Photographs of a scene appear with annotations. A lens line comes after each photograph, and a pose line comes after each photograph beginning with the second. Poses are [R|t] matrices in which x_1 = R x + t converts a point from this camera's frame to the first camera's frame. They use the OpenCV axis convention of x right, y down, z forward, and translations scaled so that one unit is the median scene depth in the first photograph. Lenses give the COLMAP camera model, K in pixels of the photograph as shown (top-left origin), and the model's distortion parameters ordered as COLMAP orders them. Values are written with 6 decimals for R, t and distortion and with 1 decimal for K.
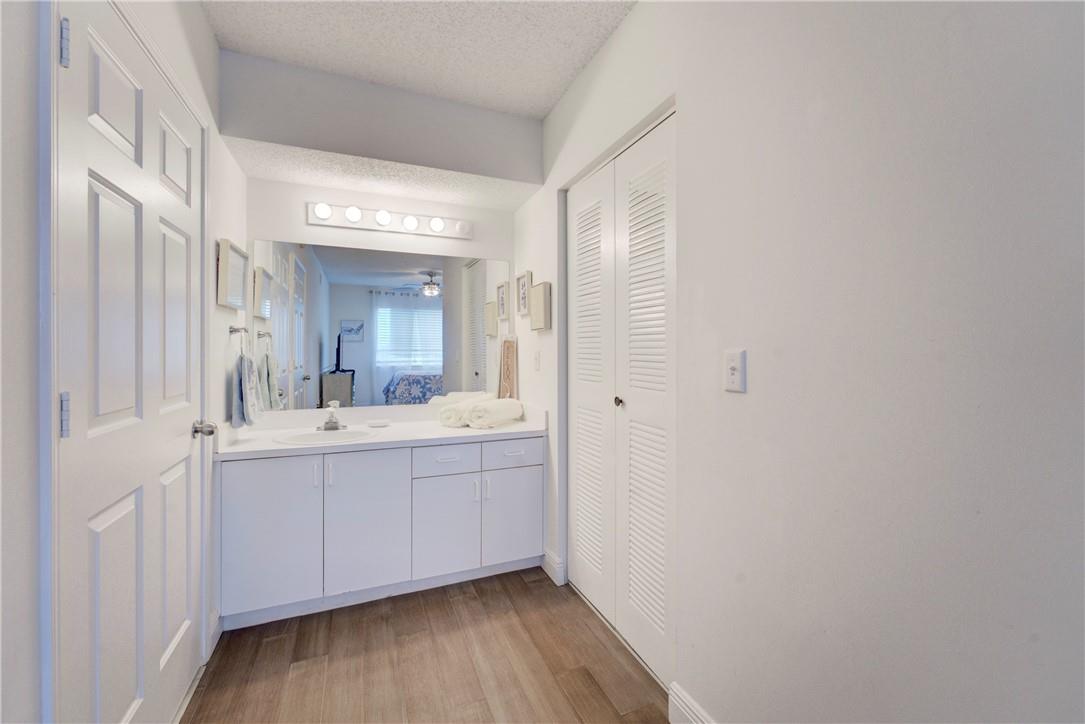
lens RADIAL K [[441.0, 0, 543.0], [0, 441.0, 354.2], [0, 0, 1]] dist [-0.000354, 0.000077]
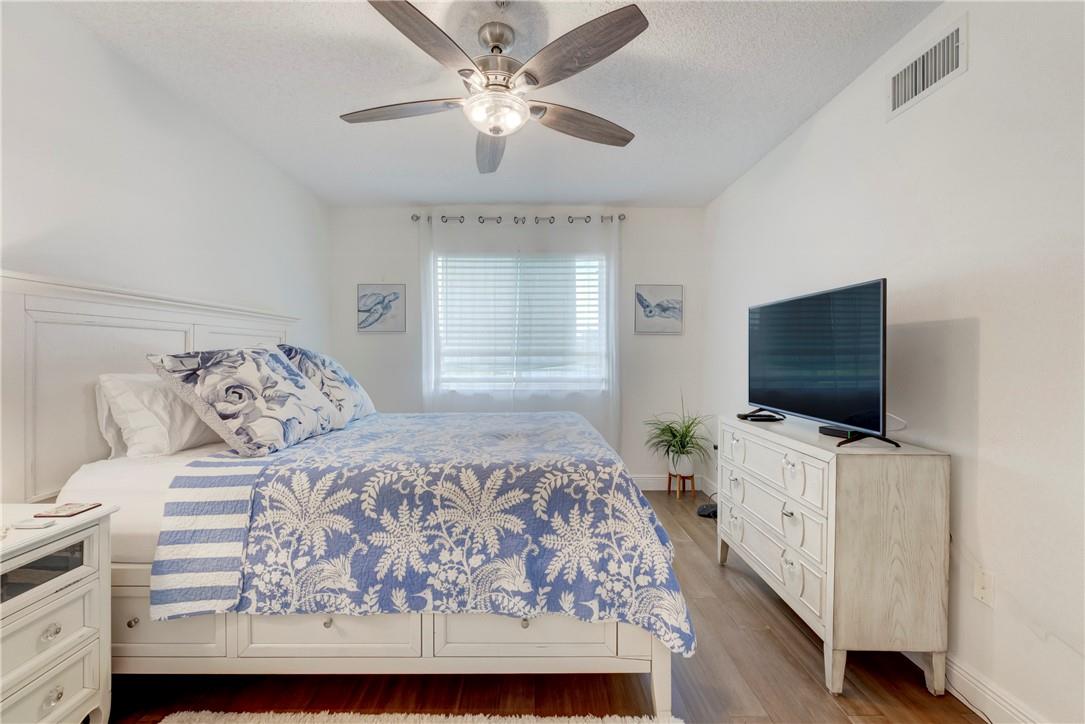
lens RADIAL K [[441.0, 0, 539.8], [0, 441.0, 360.0], [0, 0, 1]] dist [-0.000354, 0.000077]
pose [[0.930909, -0.002847, -0.365240, -0.279958], [0.002309, 0.999996, -0.001910, -0.002456], [0.365243, 0.000934, 0.930912, 1.535051]]
